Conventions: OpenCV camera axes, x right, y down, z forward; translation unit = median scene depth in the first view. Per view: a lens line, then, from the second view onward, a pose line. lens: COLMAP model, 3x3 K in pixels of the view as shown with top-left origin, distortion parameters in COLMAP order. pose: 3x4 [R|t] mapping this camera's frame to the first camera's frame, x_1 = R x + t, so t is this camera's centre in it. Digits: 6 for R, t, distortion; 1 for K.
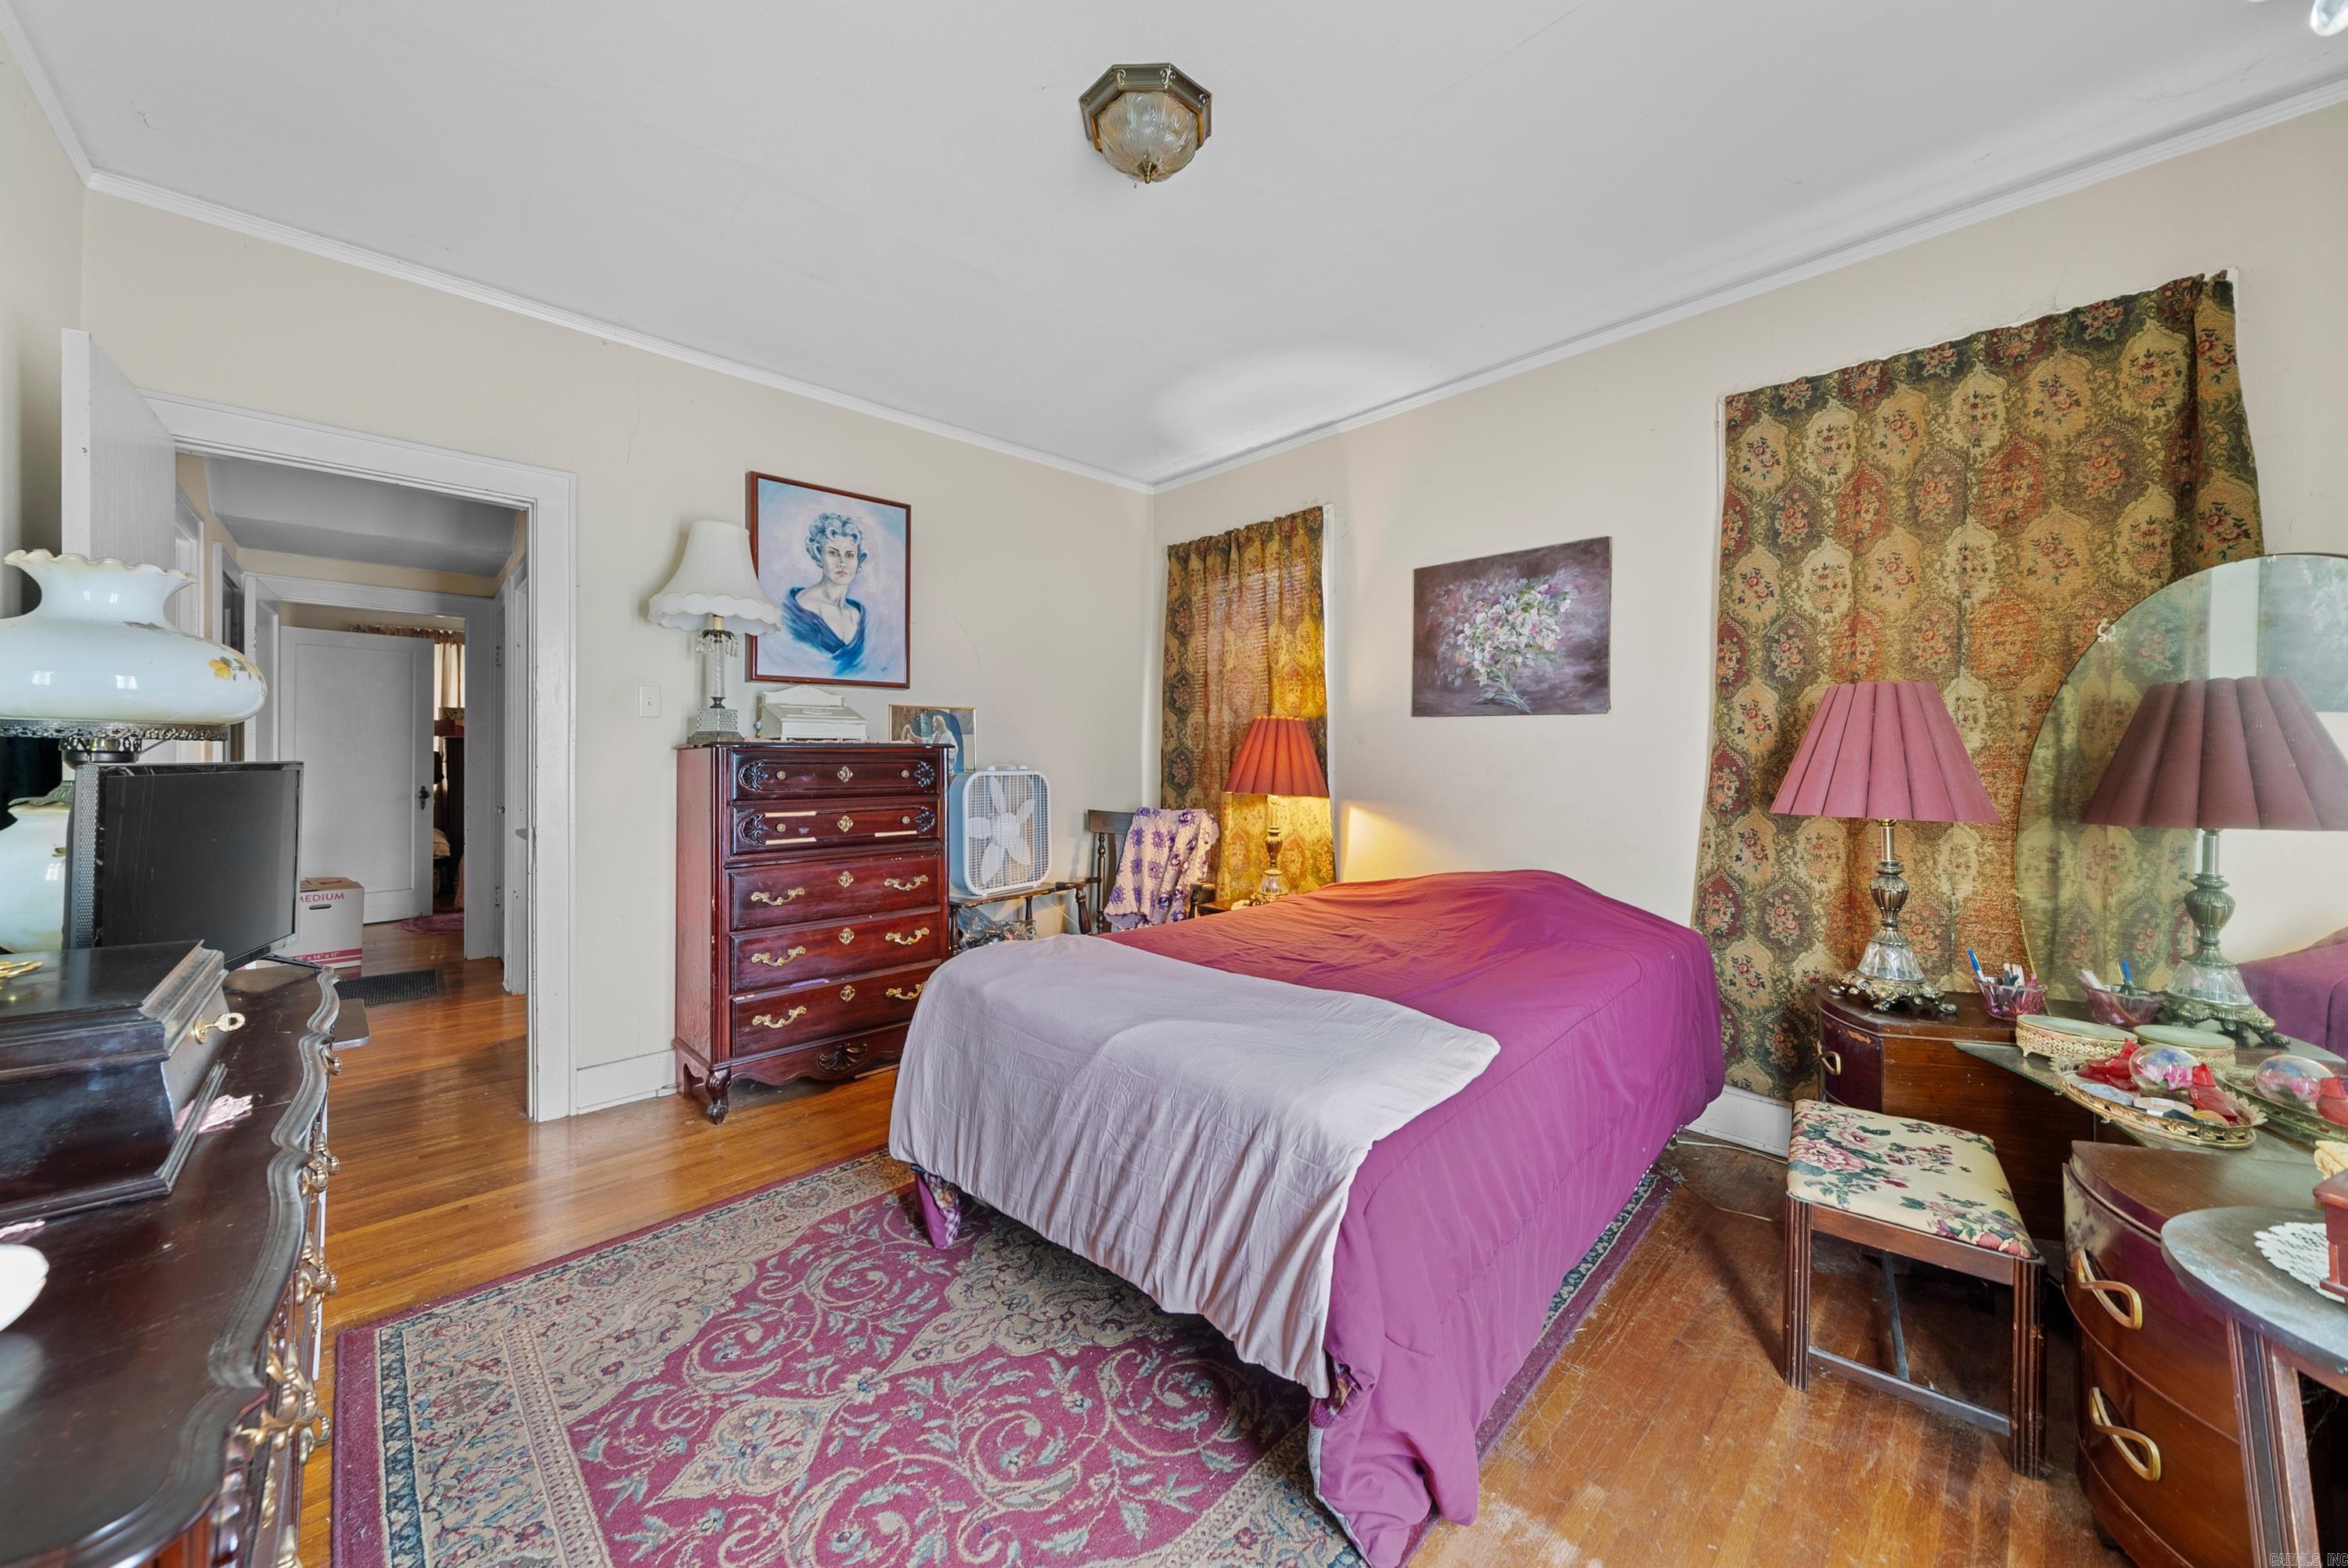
lens RADIAL K [[809.6, 0, 1171.5], [0, 809.6, 759.6], [0, 0, 1]] dist [0.000619, 0.000030]
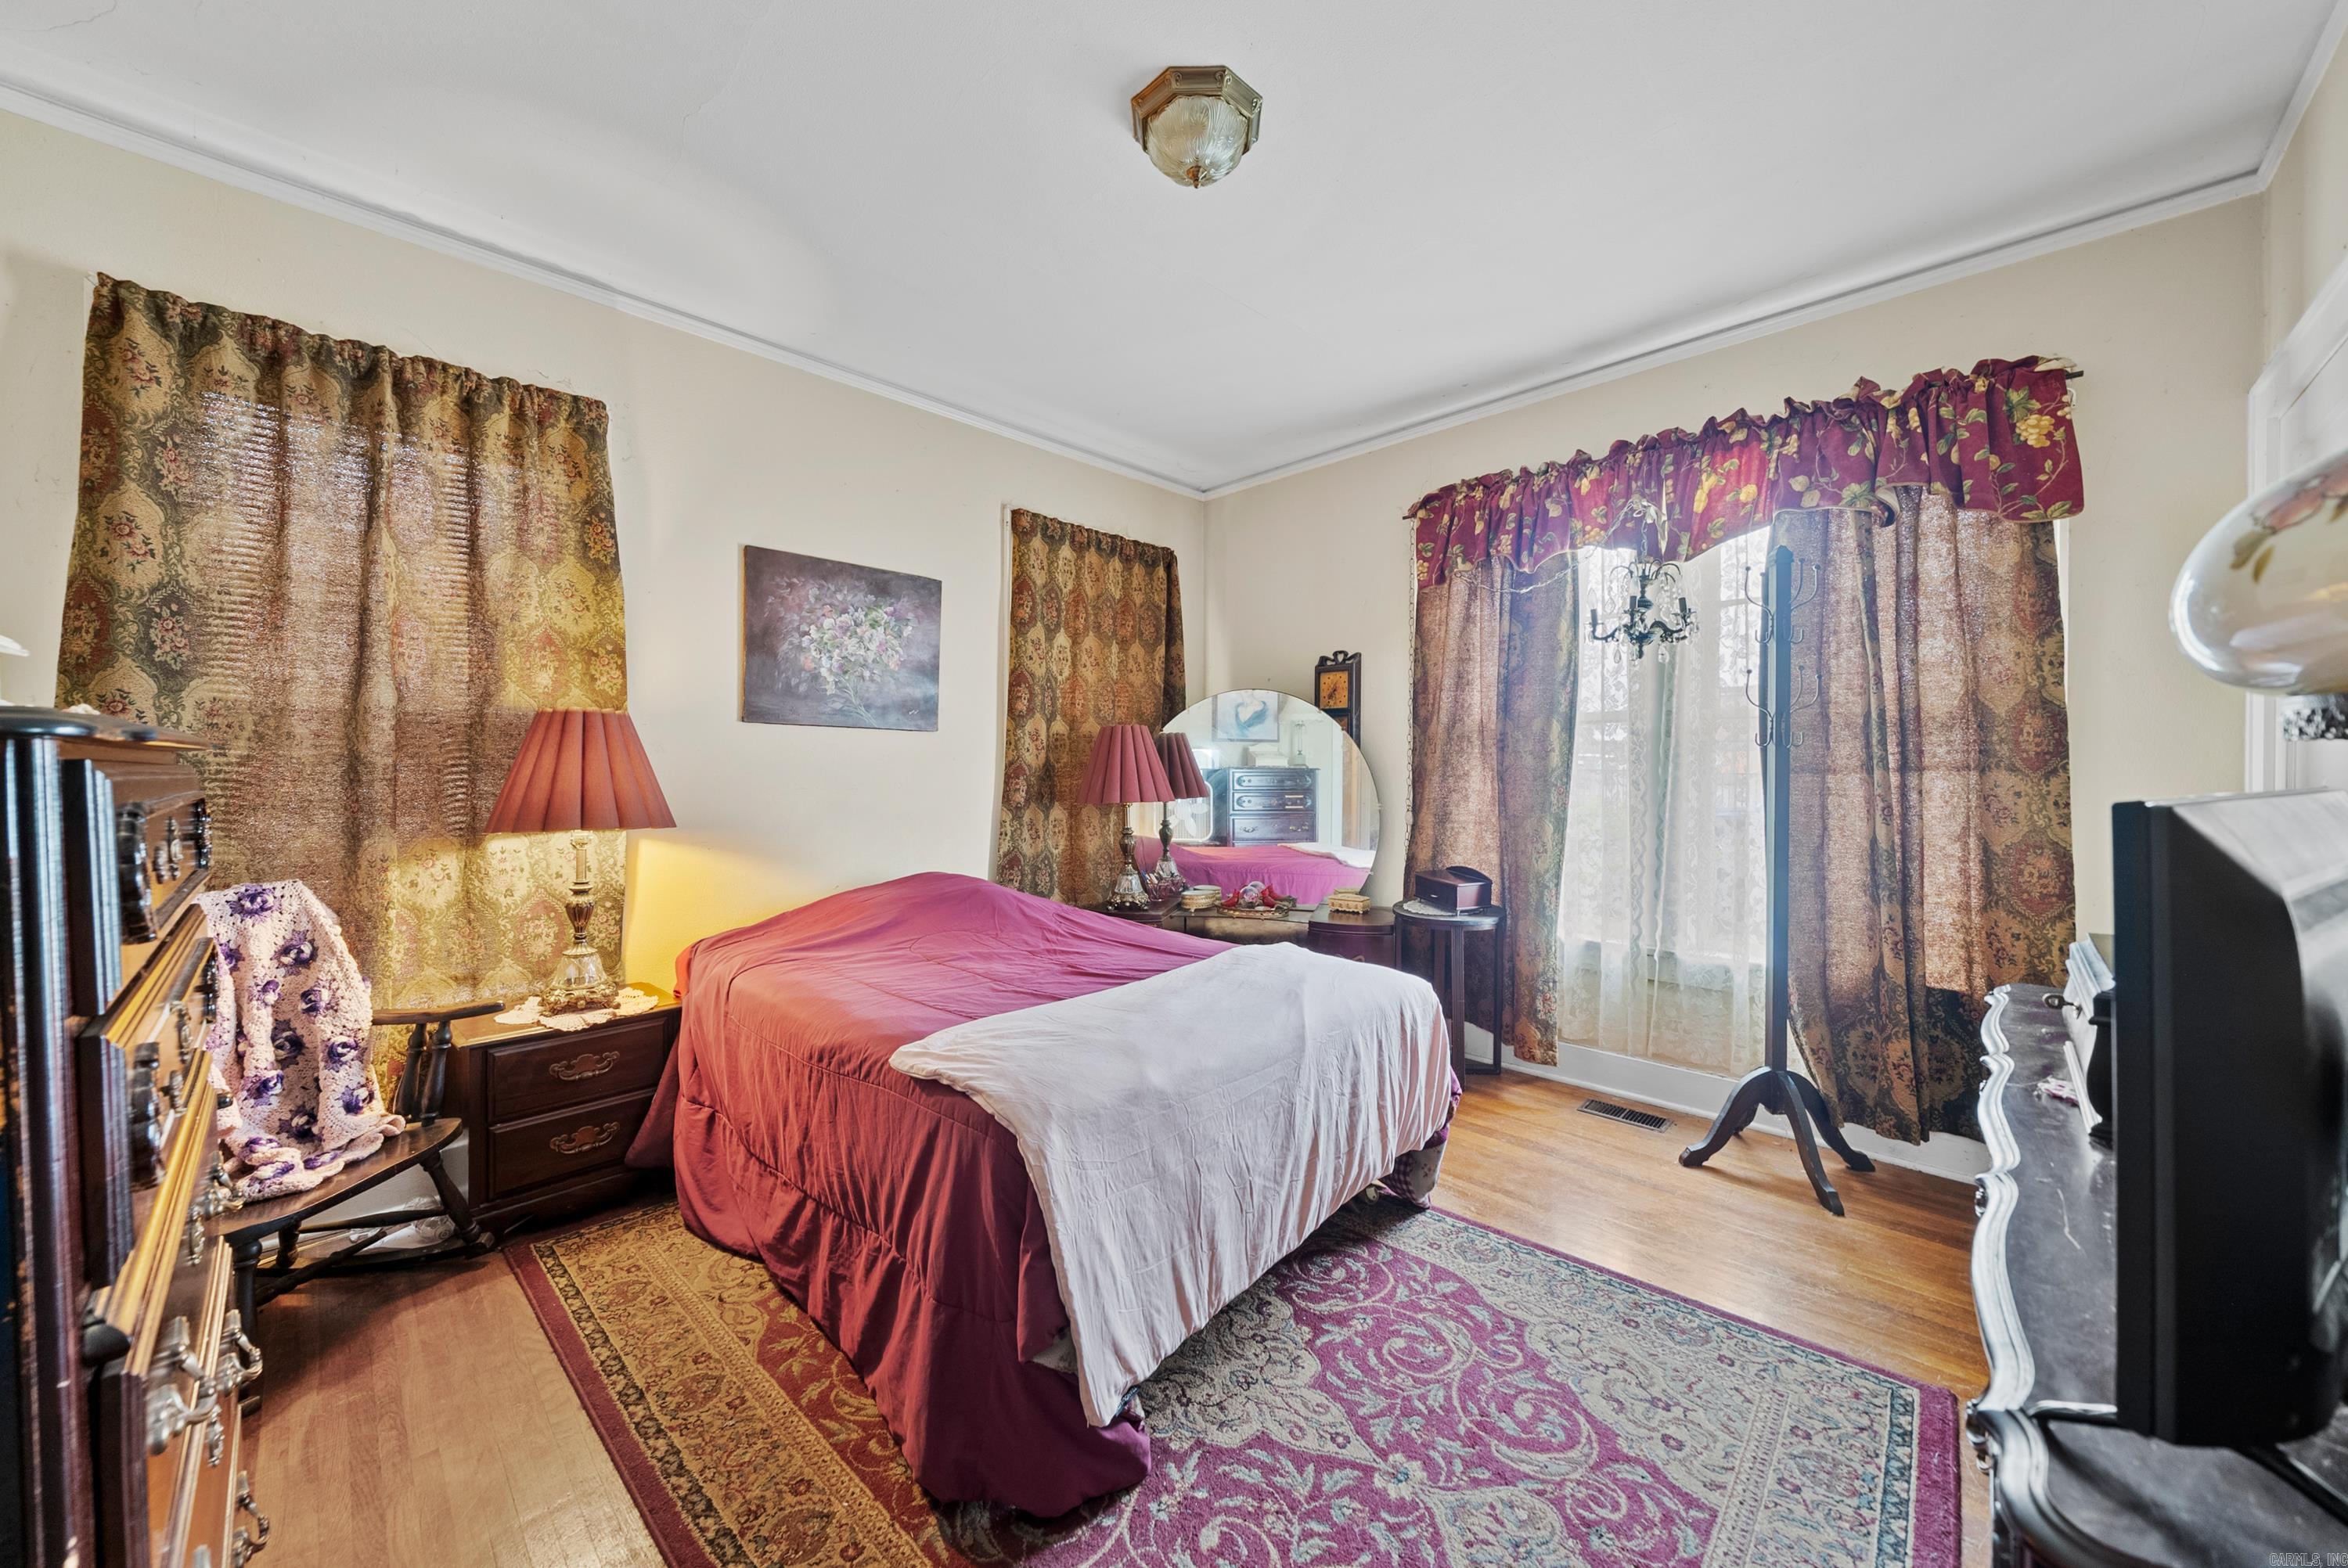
lens RADIAL K [[853.0, 0, 1174.0], [0, 853.0, 784.0], [0, 0, 1]] dist [-0.002324, -0.000286]
pose [[-0.026039, -0.022670, 0.999404, -0.666727], [0.007567, 0.999710, 0.022874, -0.006512], [-0.999632, 0.008158, -0.025860, 0.653548]]
